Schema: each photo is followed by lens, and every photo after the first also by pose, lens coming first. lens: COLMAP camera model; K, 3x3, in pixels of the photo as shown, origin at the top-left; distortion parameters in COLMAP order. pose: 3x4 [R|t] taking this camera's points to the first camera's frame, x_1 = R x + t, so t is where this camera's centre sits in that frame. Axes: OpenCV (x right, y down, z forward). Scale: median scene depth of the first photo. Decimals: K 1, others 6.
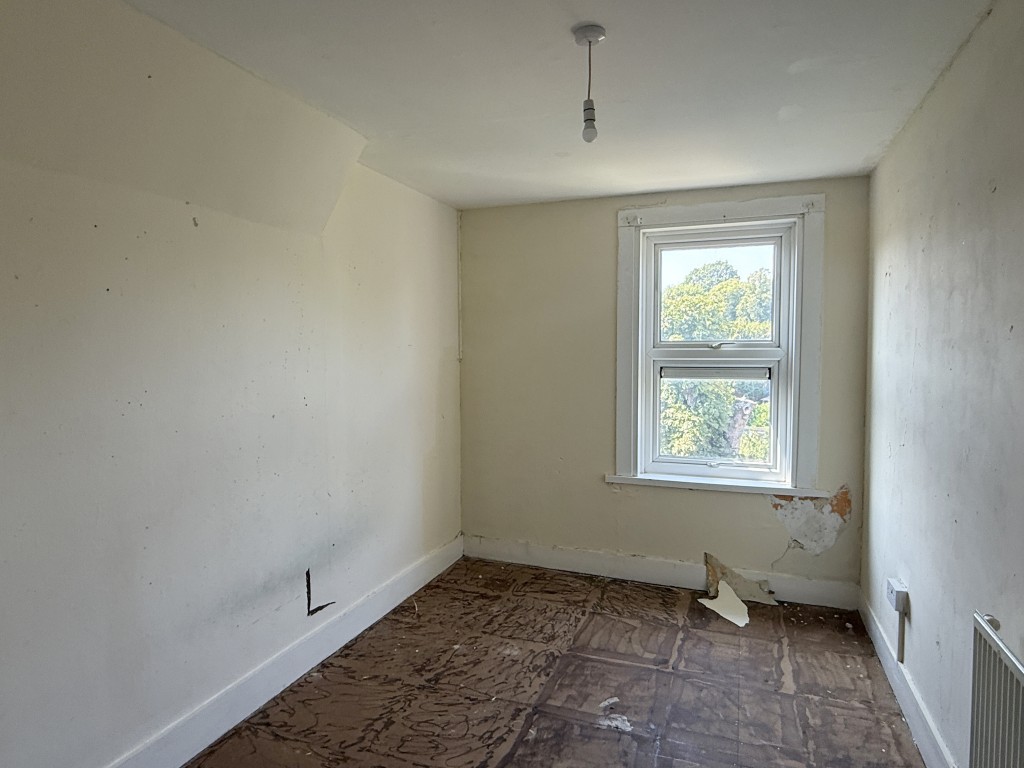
lens RADIAL K [[621.9, 0, 511.3], [0, 621.9, 384.4], [0, 0, 1]] dist [0.002648, 0.000396]
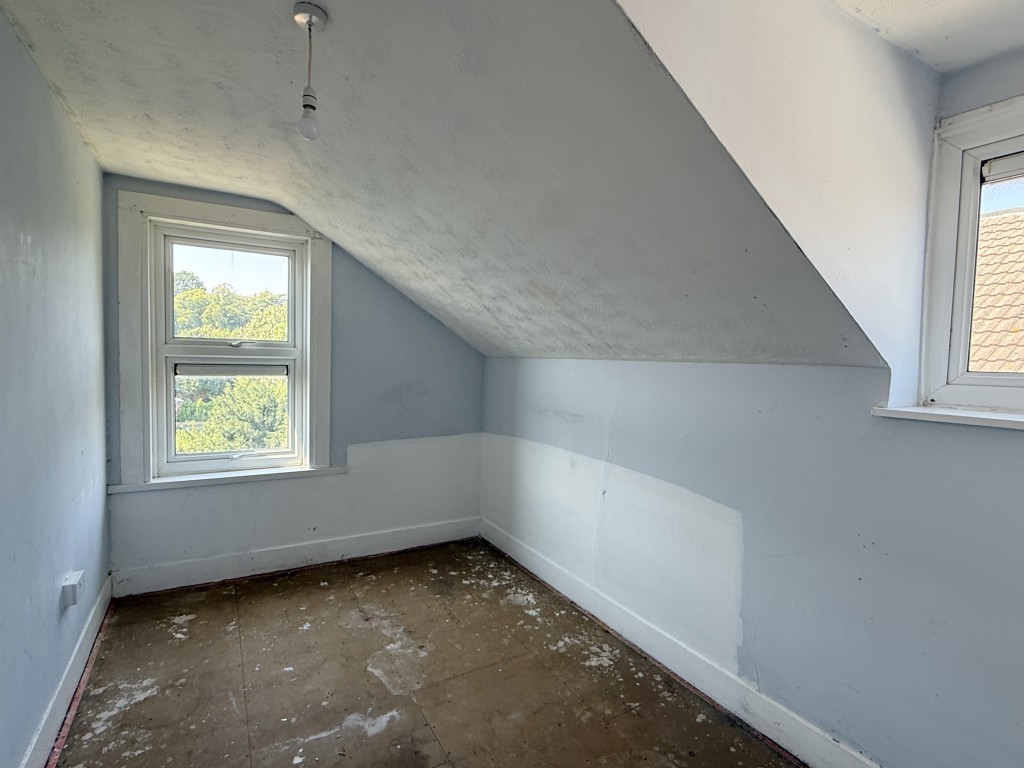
lens RADIAL K [[507.6, 0, 513.4], [0, 507.6, 380.5], [0, 0, 1]] dist [-0.003645, -0.000182]
pose [[0.615117, -0.016883, 0.788255, -0.056402], [0.023150, 0.999726, 0.003347, 0.006966], [-0.788096, 0.016189, 0.615339, 0.104338]]
